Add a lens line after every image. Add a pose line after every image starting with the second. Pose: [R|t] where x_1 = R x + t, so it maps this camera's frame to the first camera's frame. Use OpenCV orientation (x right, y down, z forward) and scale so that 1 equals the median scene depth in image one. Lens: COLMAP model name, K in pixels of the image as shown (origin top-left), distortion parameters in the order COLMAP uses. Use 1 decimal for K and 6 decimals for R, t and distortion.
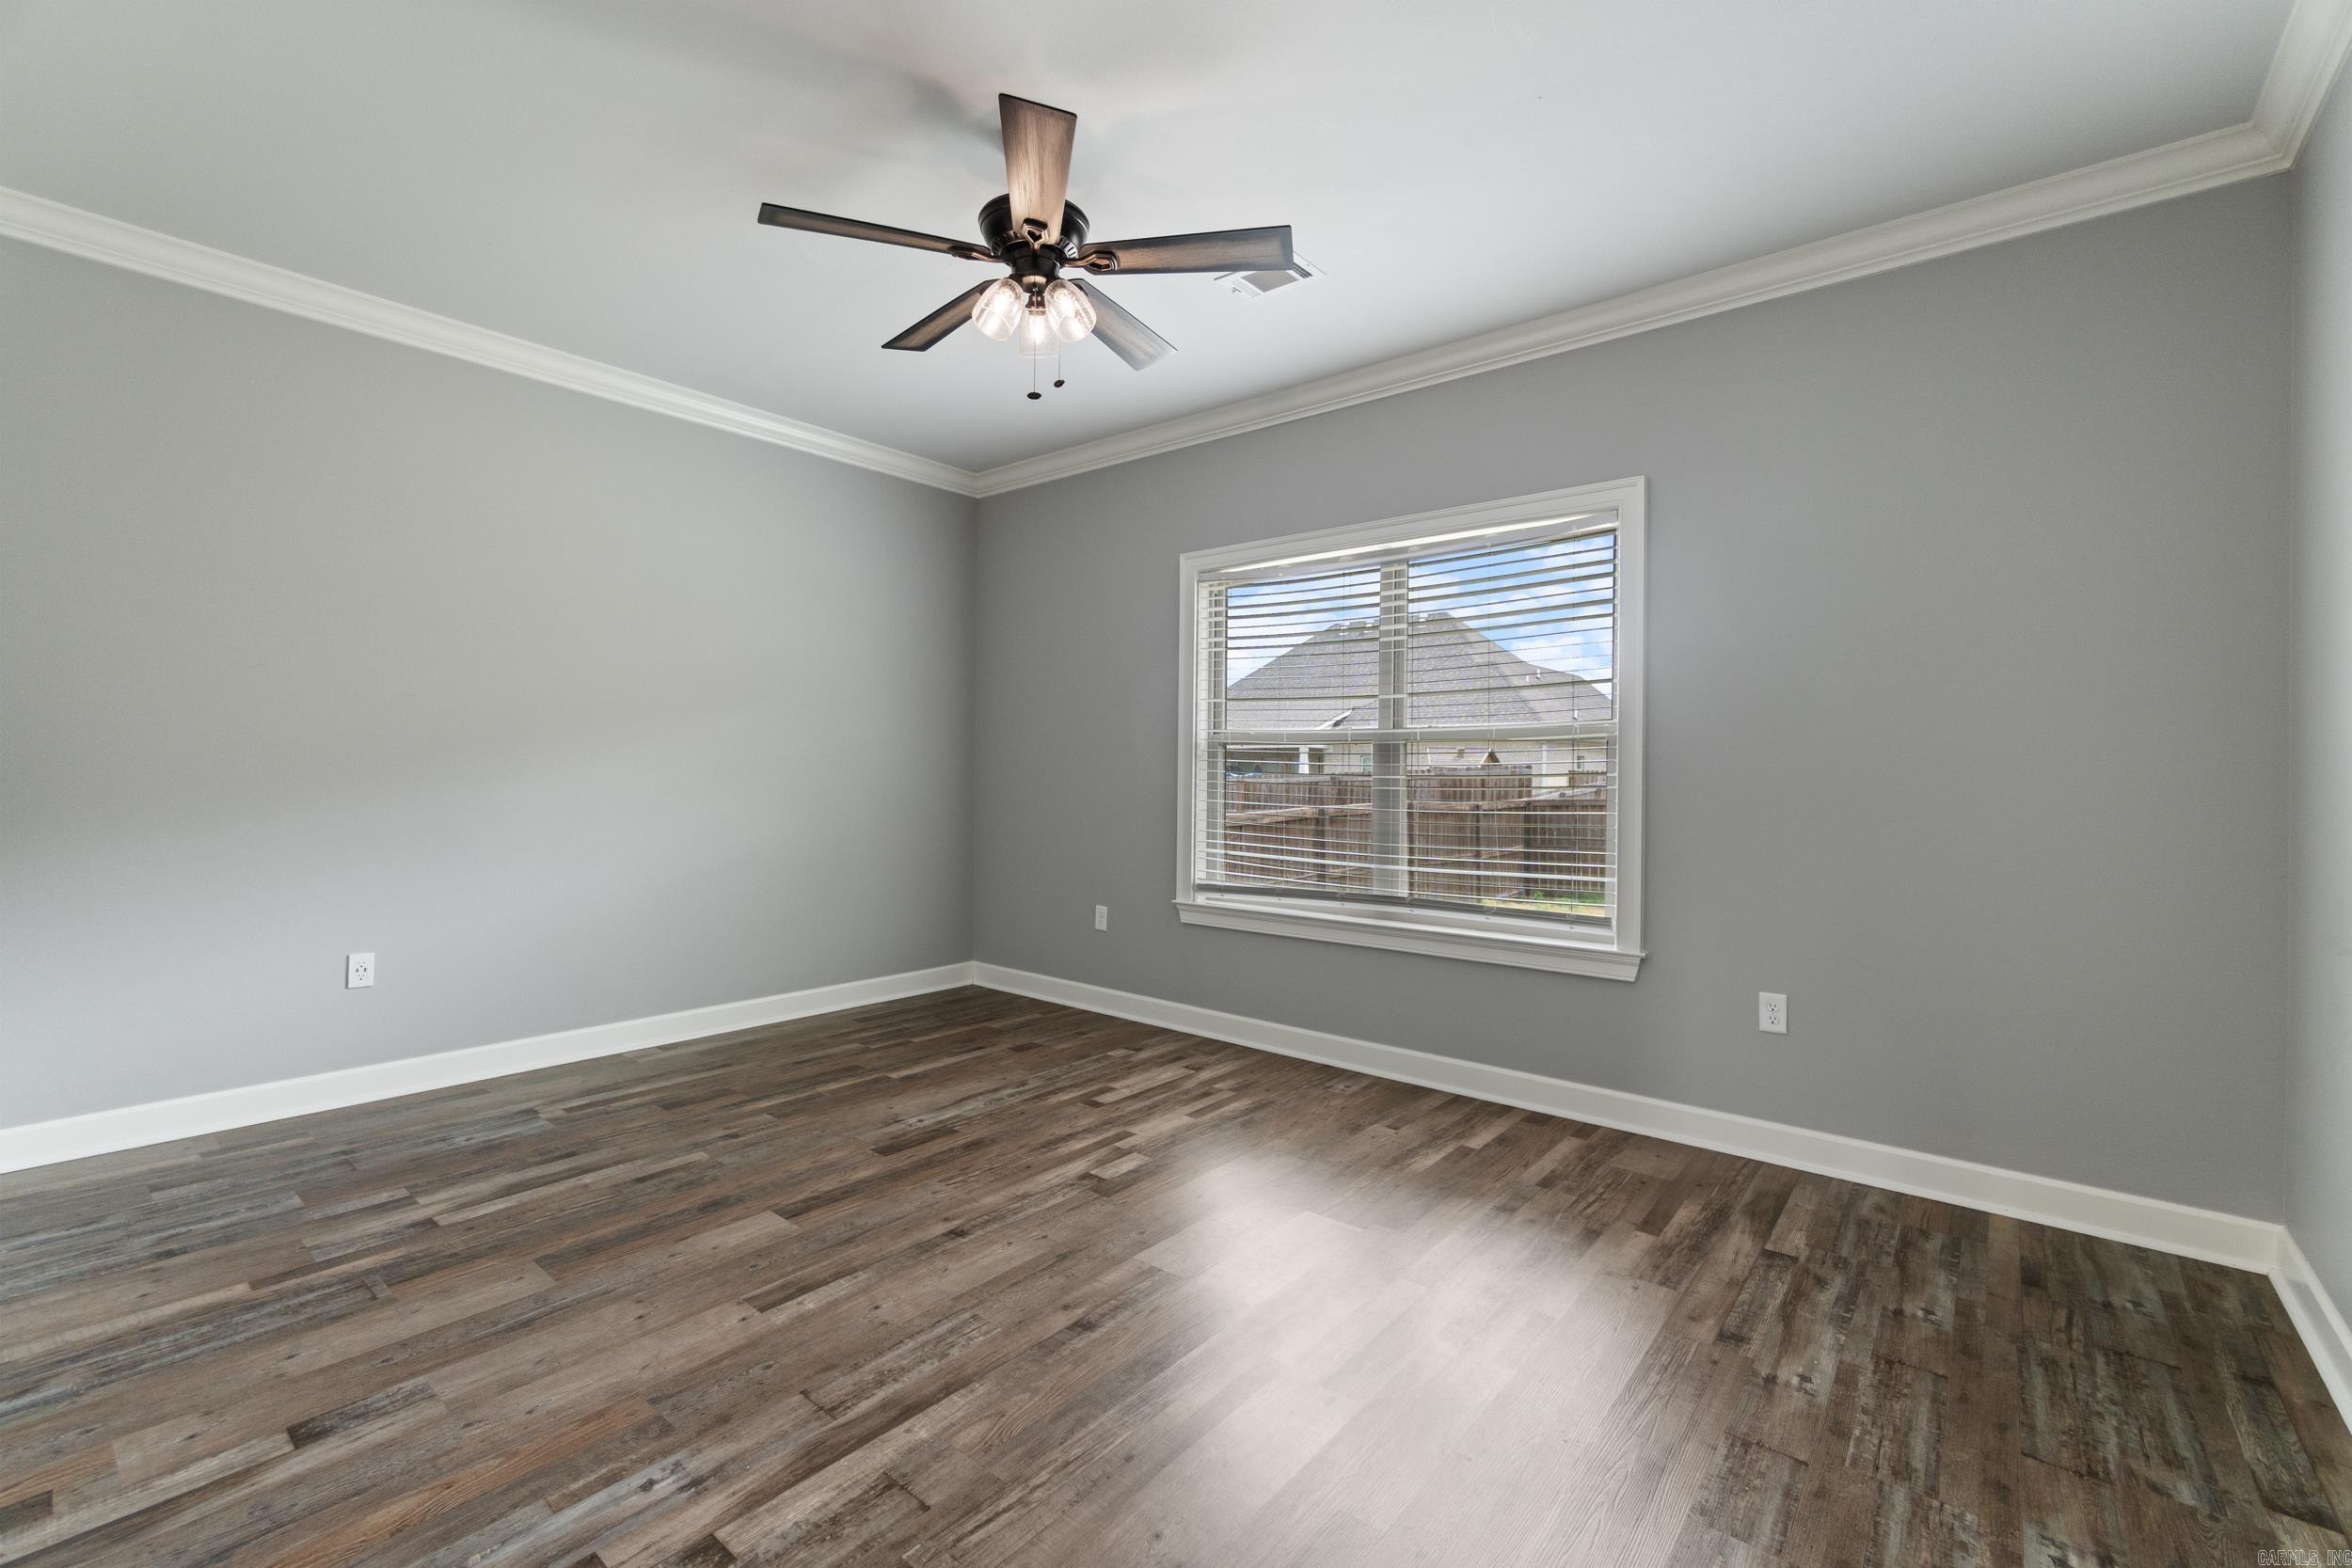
lens RADIAL K [[1028.3, 0, 1175.2], [0, 1028.3, 774.0], [0, 0, 1]] dist [-0.006730, 0.000864]
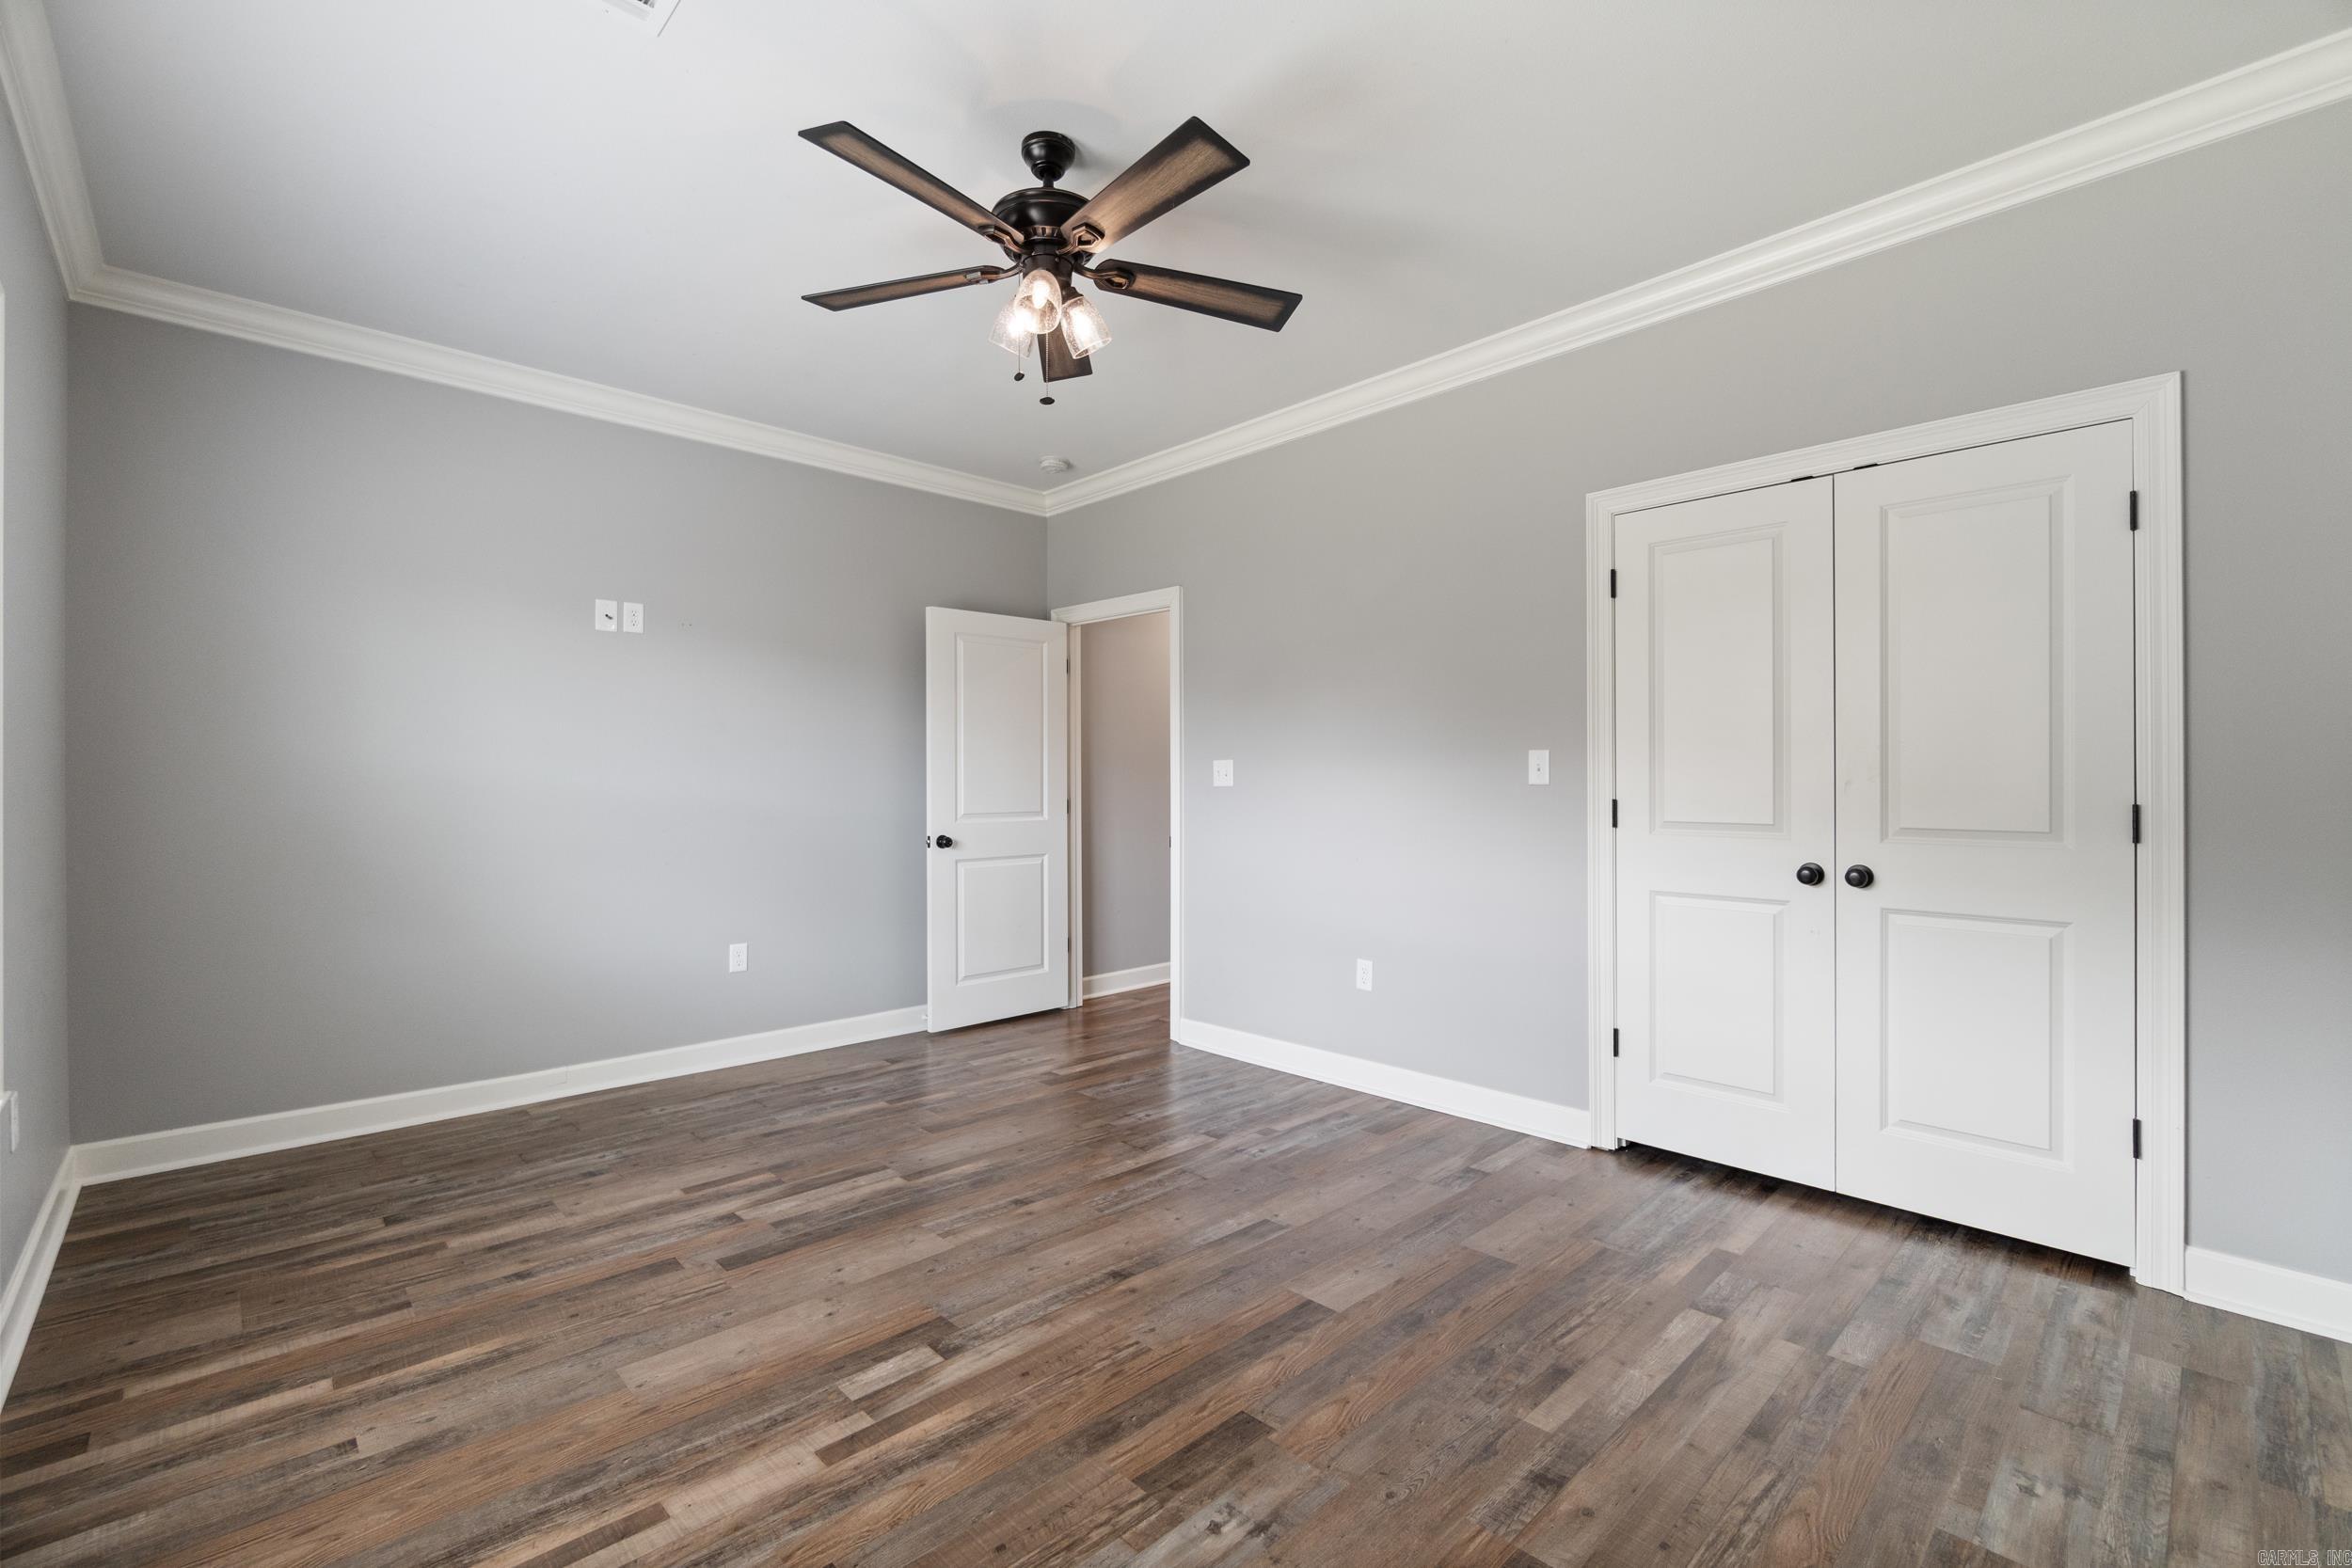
lens RADIAL K [[1028.3, 0, 1185.1], [0, 1028.3, 789.4], [0, 0, 1]] dist [-0.006730, 0.000864]
pose [[-0.994210, -0.010357, 0.106957, -0.363405], [-0.009442, 0.999914, 0.009058, -0.016074], [-0.107042, 0.007996, -0.994222, 1.902513]]
